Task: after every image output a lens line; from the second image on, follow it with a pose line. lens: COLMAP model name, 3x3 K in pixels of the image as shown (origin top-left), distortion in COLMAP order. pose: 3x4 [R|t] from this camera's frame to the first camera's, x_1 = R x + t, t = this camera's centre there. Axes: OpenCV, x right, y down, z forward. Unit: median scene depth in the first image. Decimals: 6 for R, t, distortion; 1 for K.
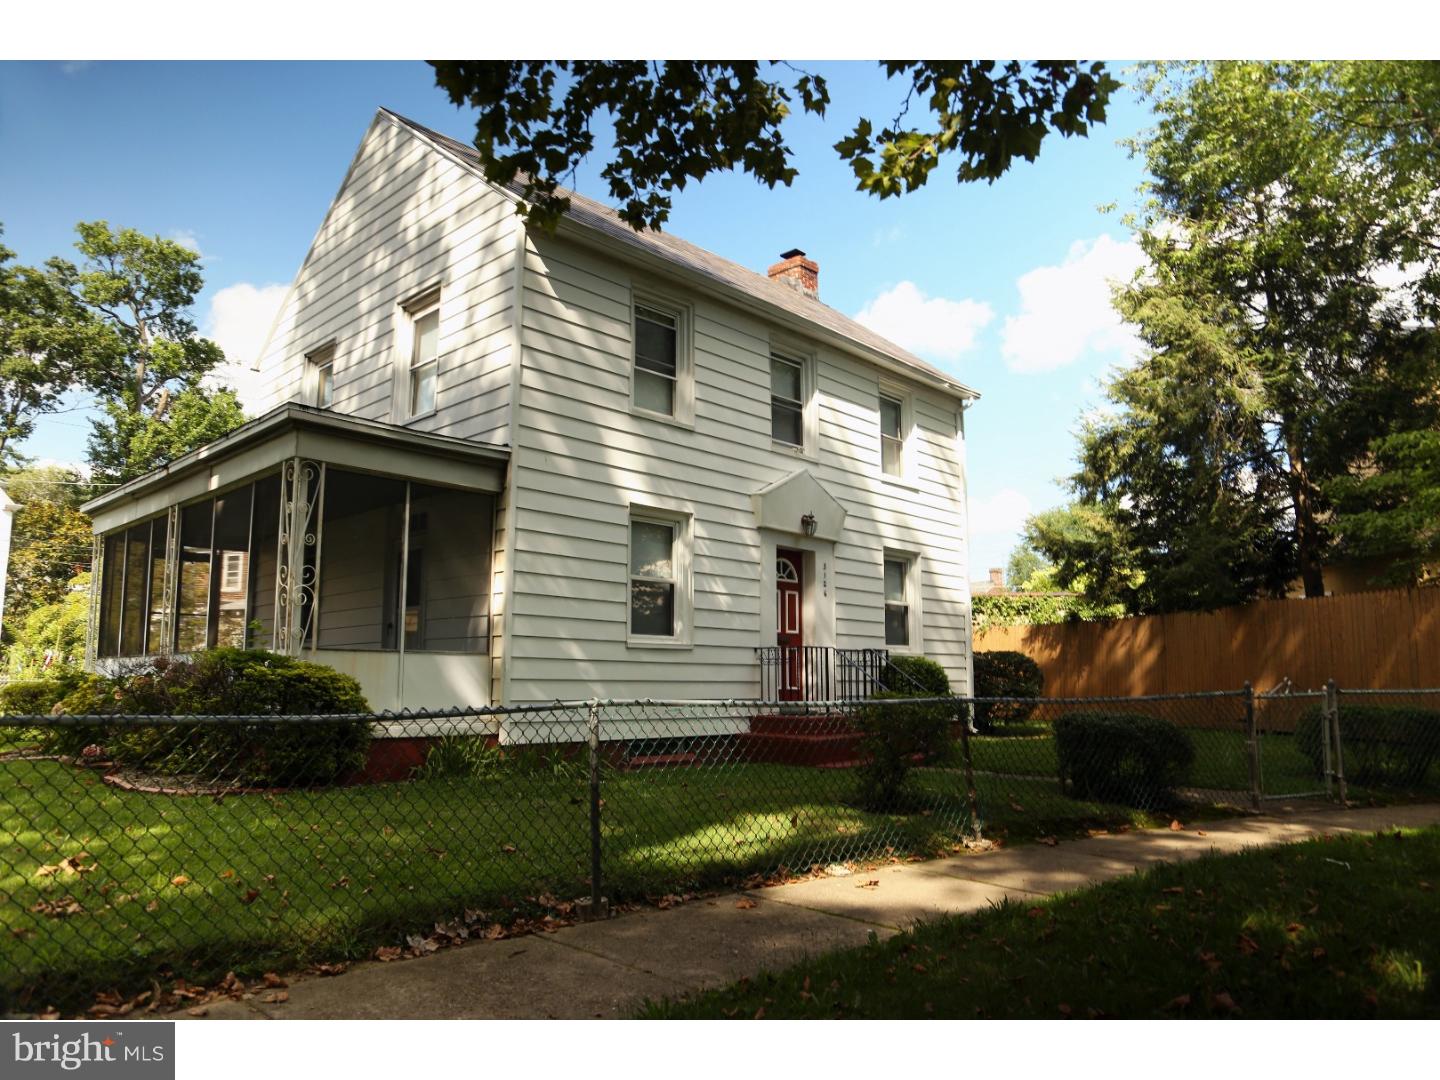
lens RADIAL K [[991.2, 0, 720.0], [0, 991.2, 540.0], [0, 0, 1]] dist [-0.106500, 0.001166]
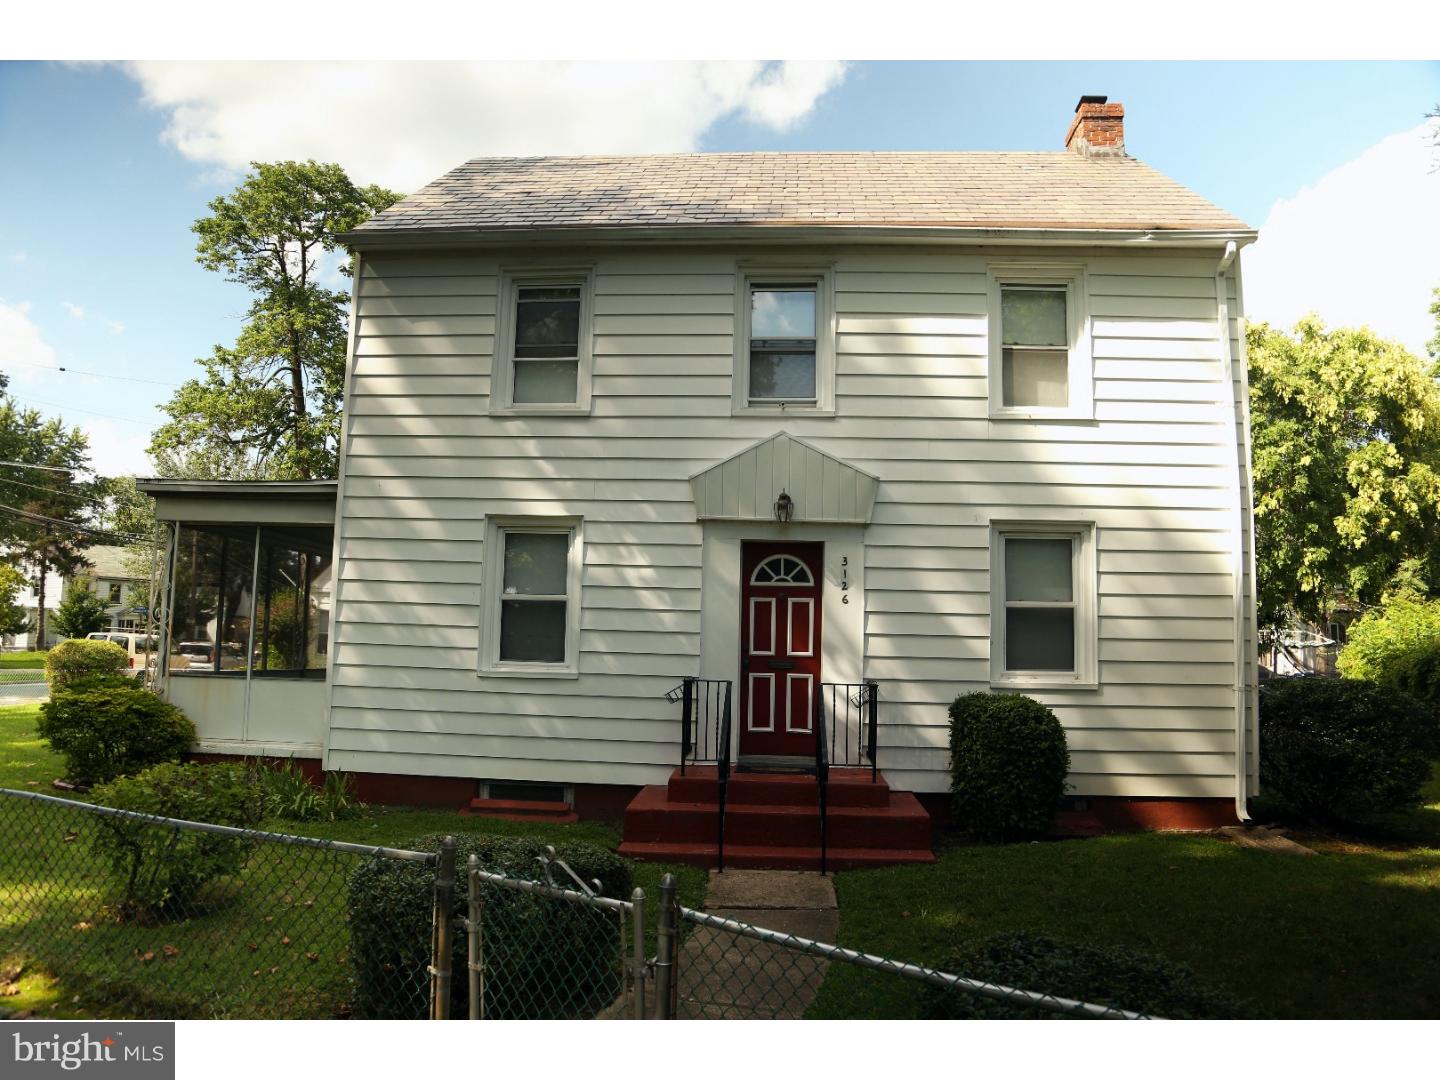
lens RADIAL K [[991.2, 0, 720.0], [0, 991.2, 540.0], [0, 0, 1]] dist [-0.106500, 0.001166]
pose [[0.639261, -0.100898, -0.762341, 0.695710], [0.086942, 0.994481, -0.058718, 0.054257], [0.764059, -0.028744, 0.644506, 0.563718]]
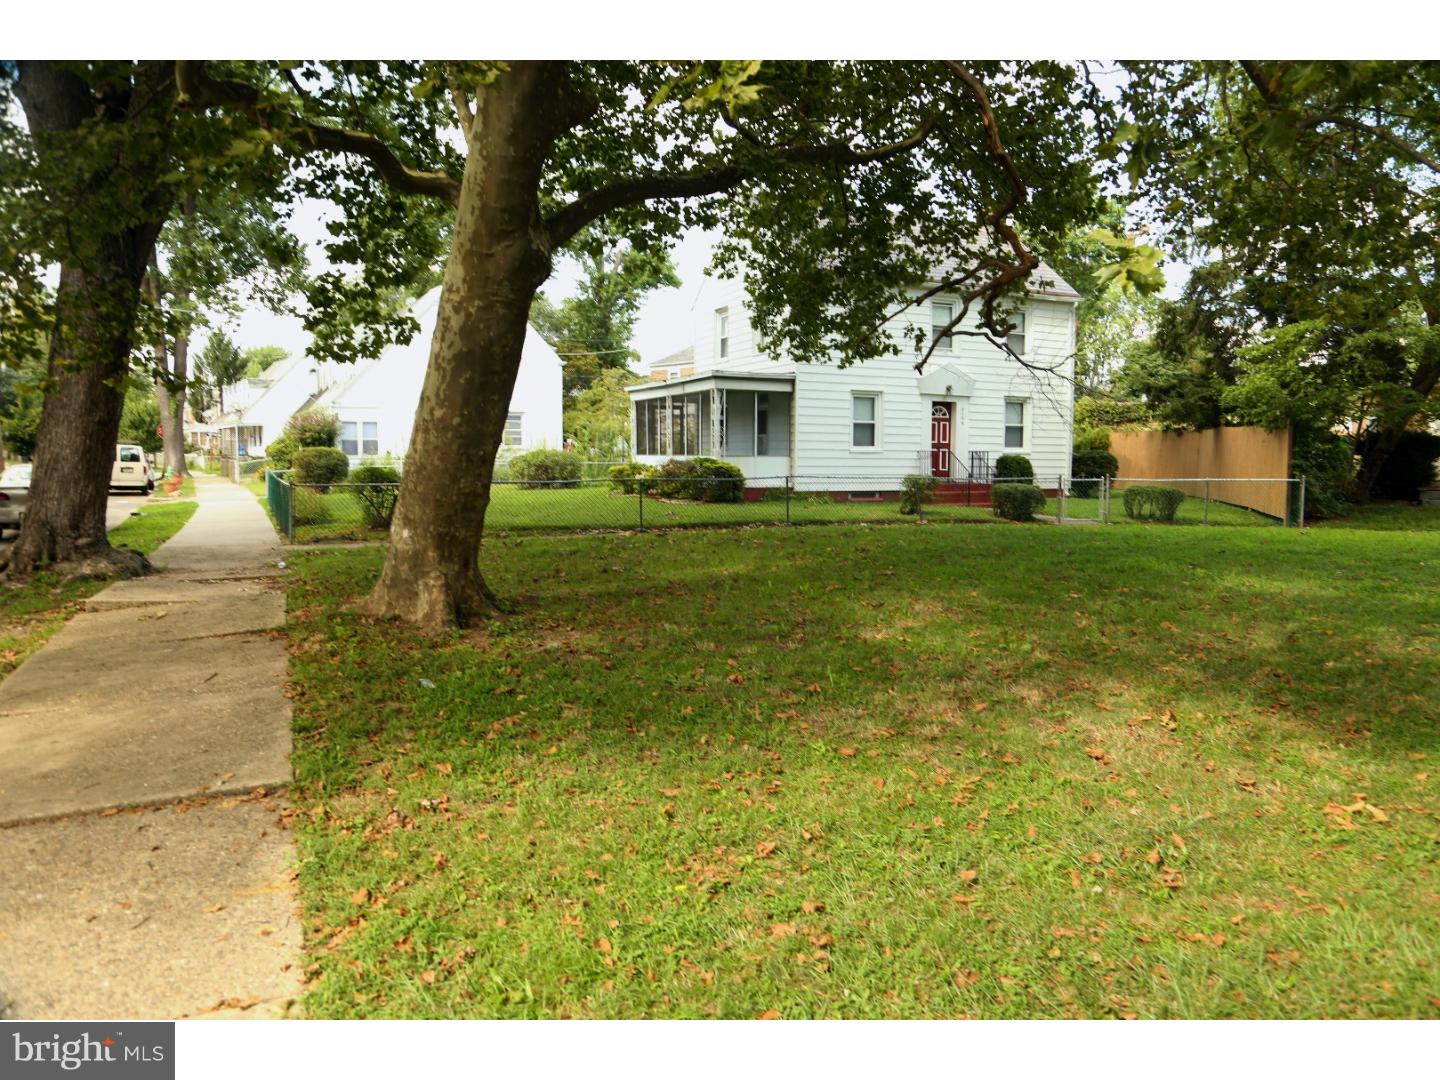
lens RADIAL K [[991.2, 0, 720.0], [0, 991.2, 540.0], [0, 0, 1]] dist [-0.106500, 0.001166]
pose [[0.921601, 0.053436, -0.384442, 0.506302], [0.043441, 0.970054, 0.238972, -0.249649], [0.385699, -0.236938, 0.891682, -1.195168]]
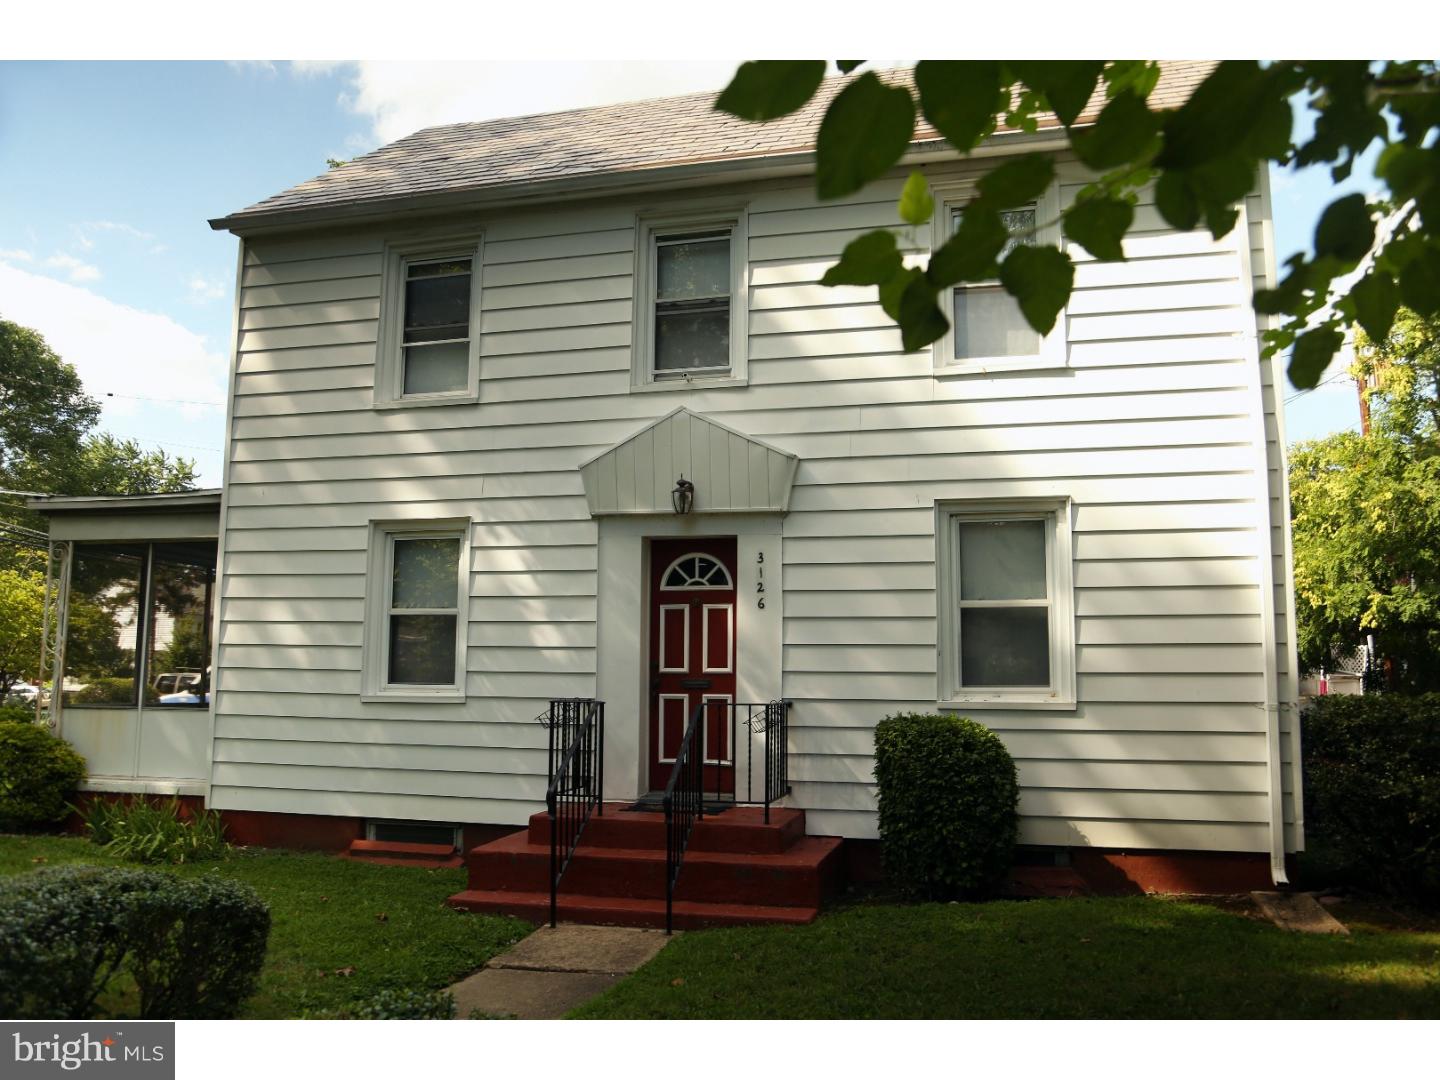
lens RADIAL K [[1133.4, 0, 720.0], [0, 1133.4, 540.0], [0, 0, 1]] dist [-0.063642, -0.002533]
pose [[0.488786, -0.134660, -0.861948, 0.800011], [0.110541, 0.989612, -0.091920, 0.089980], [0.865372, -0.050351, 0.498594, 0.760964]]
